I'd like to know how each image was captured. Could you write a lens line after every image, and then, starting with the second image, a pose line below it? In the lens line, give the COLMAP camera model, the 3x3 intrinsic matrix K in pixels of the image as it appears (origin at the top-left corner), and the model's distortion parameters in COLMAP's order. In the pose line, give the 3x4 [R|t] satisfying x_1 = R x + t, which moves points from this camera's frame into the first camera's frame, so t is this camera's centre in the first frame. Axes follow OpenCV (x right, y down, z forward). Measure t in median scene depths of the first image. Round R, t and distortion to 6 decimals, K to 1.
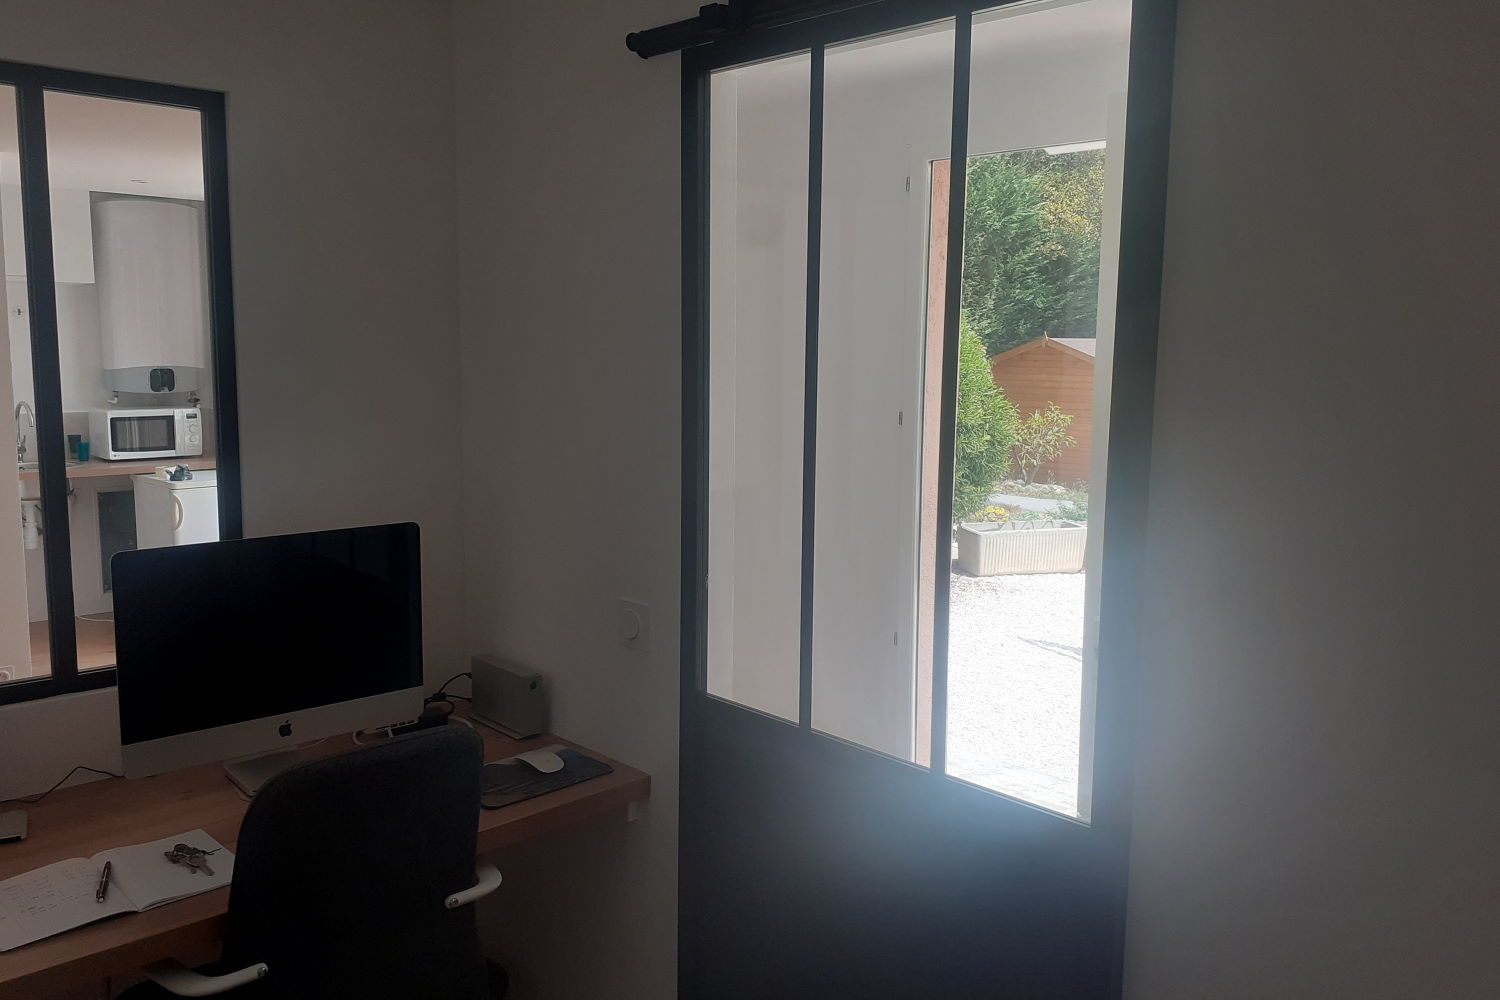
lens RADIAL K [[1199.2, 0, 750.0], [0, 1199.2, 500.0], [0, 0, 1]] dist [-0.002335, -0.008736]
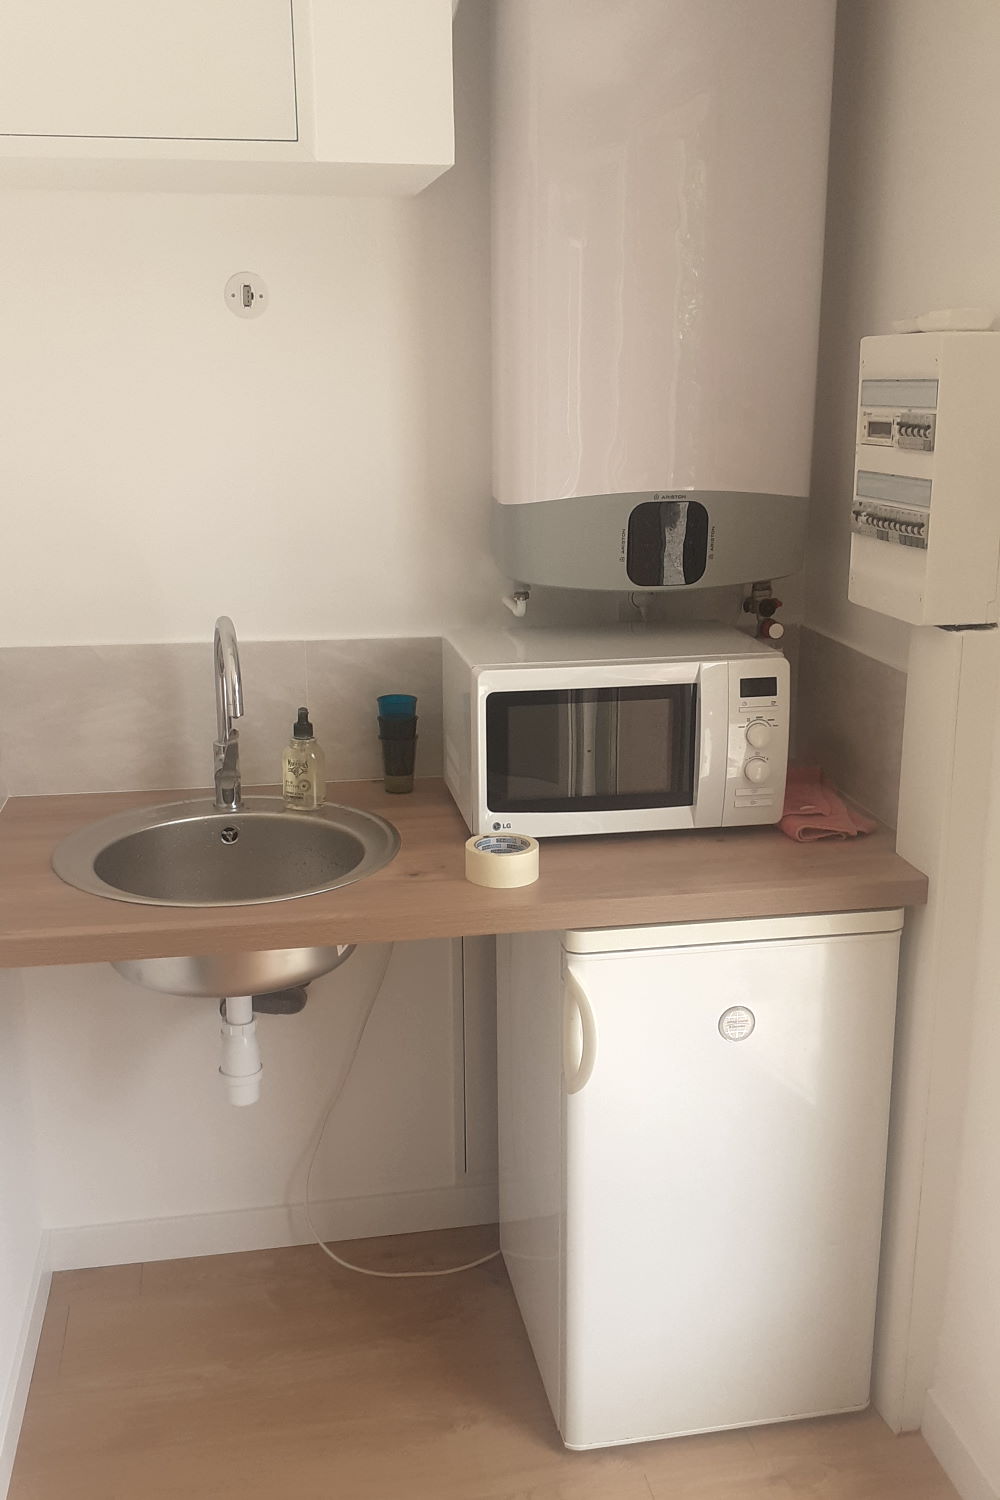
lens RADIAL K [[1435.3, 0, 500.0], [0, 1435.3, 750.0], [0, 0, 1]] dist [0.220763, -0.610056]
pose [[0.845518, 0.118355, -0.520664, -0.346725], [-0.050745, 0.988522, 0.142299, -0.099999], [0.531530, -0.093895, 0.841819, 0.699192]]
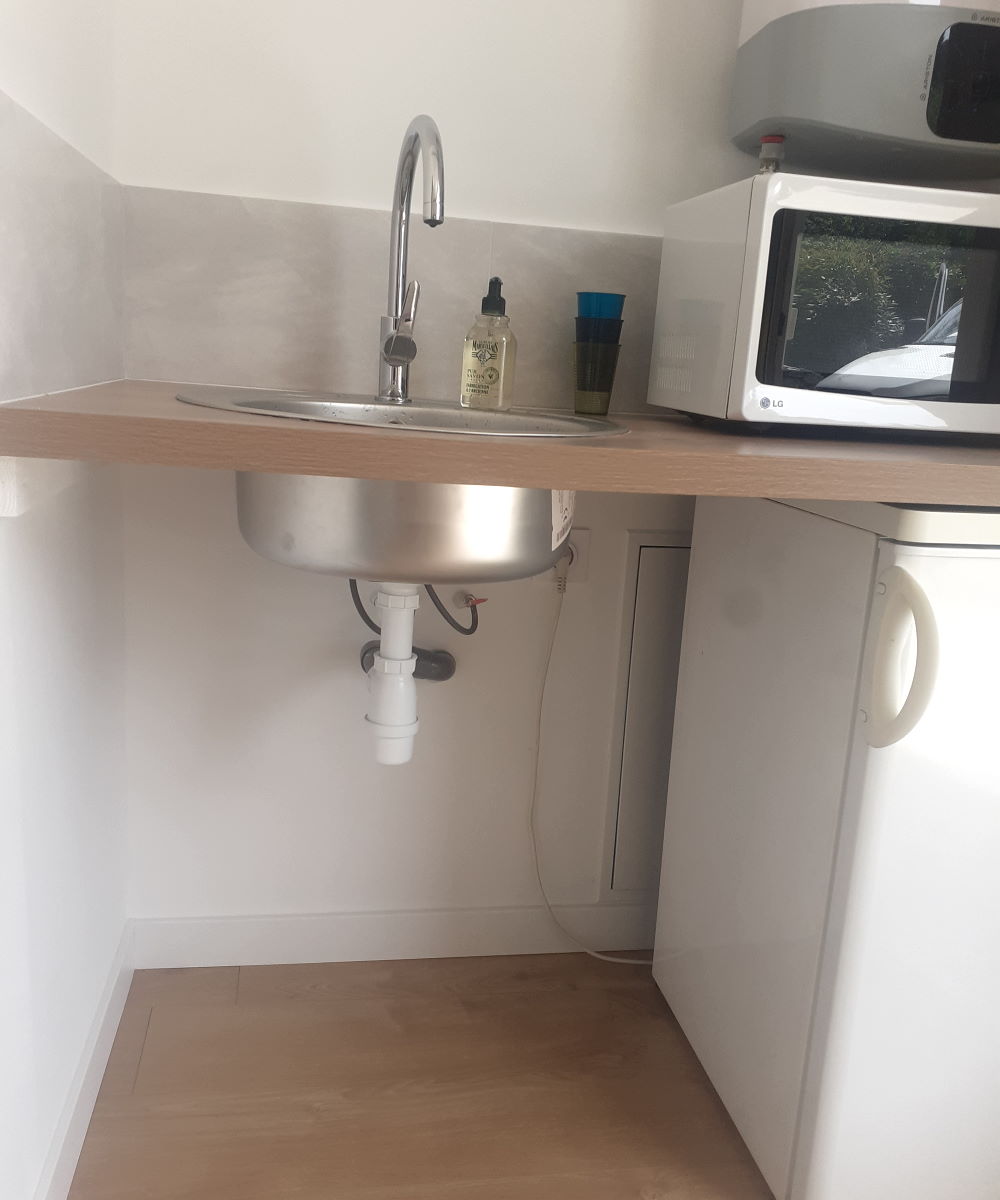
lens RADIAL K [[1093.3, 0, 500.0], [0, 1093.3, 600.0], [0, 0, 1]] dist [0.211597, -0.440964]
pose [[0.836371, 0.159022, -0.524591, -0.448727], [-0.115826, 0.986657, 0.114426, -0.019255], [0.535787, -0.034941, 0.843630, 0.787366]]
